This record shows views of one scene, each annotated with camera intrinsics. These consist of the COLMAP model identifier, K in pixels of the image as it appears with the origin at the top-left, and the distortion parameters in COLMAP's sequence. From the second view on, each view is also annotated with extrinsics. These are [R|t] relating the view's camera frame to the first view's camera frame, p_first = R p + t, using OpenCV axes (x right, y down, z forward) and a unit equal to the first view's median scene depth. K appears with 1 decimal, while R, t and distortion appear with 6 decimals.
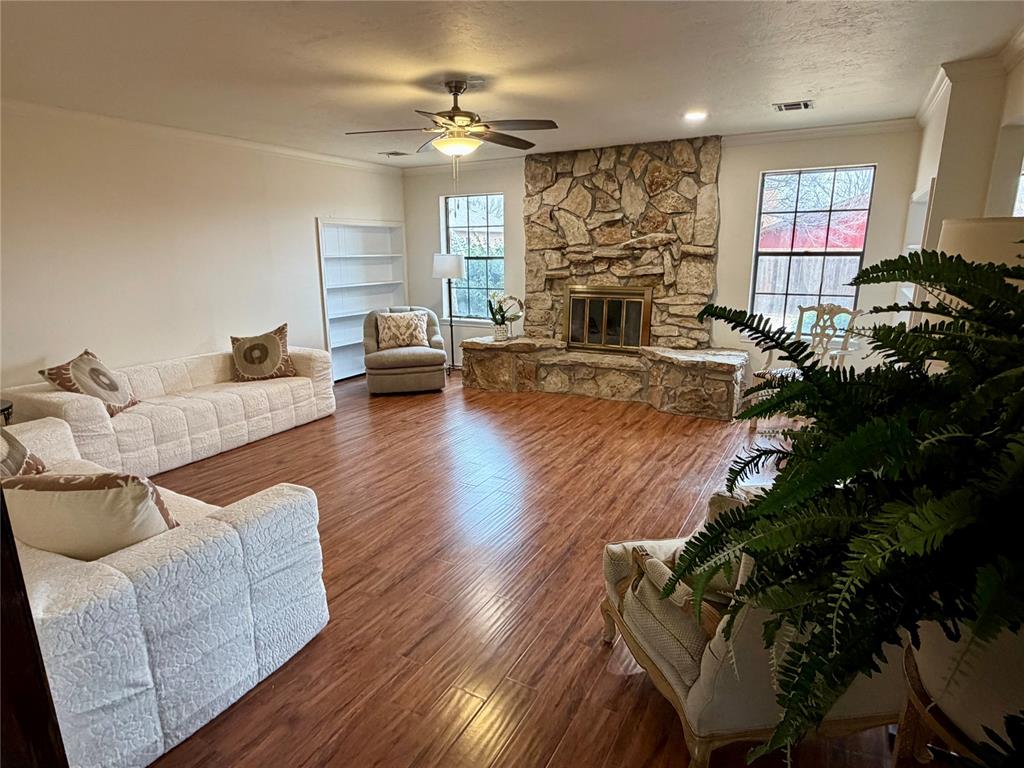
lens RADIAL K [[564.8, 0, 506.3], [0, 564.8, 383.6], [0, 0, 1]] dist [0.000456, 0.000744]
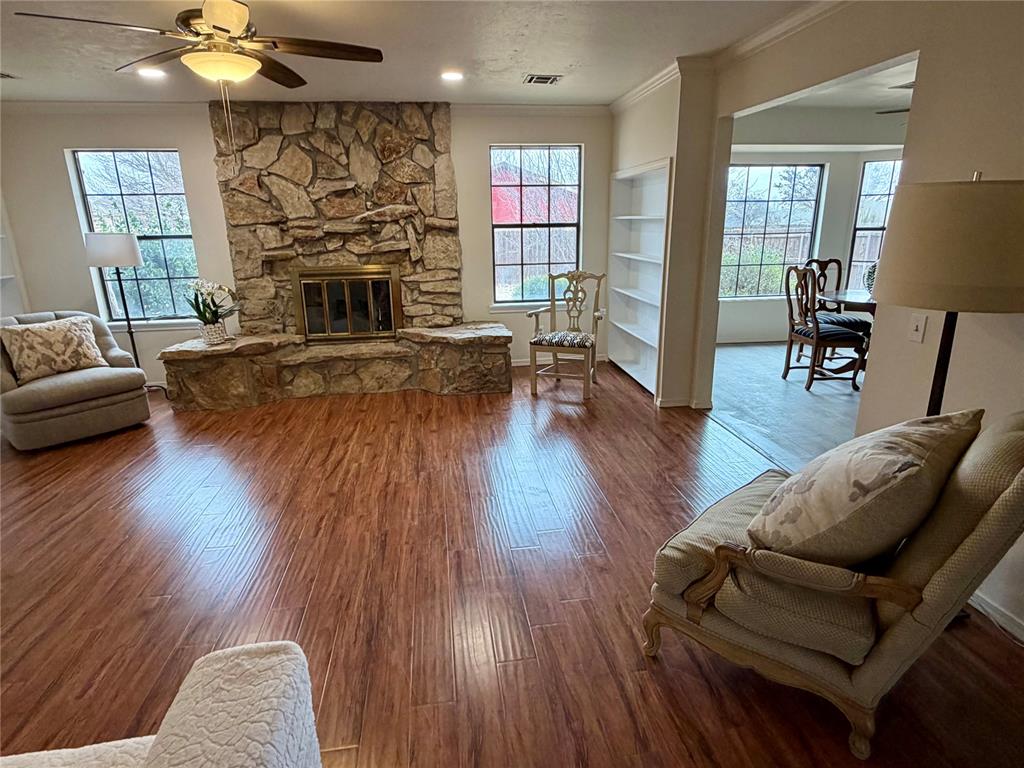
lens RADIAL K [[564.8, 0, 509.4], [0, 564.8, 384.2], [0, 0, 1]] dist [0.000456, 0.000744]
pose [[0.790216, -0.174992, 0.587313, -0.174005], [0.153768, 0.984323, 0.086392, -0.030229], [-0.593223, 0.022041, 0.804736, 0.156760]]
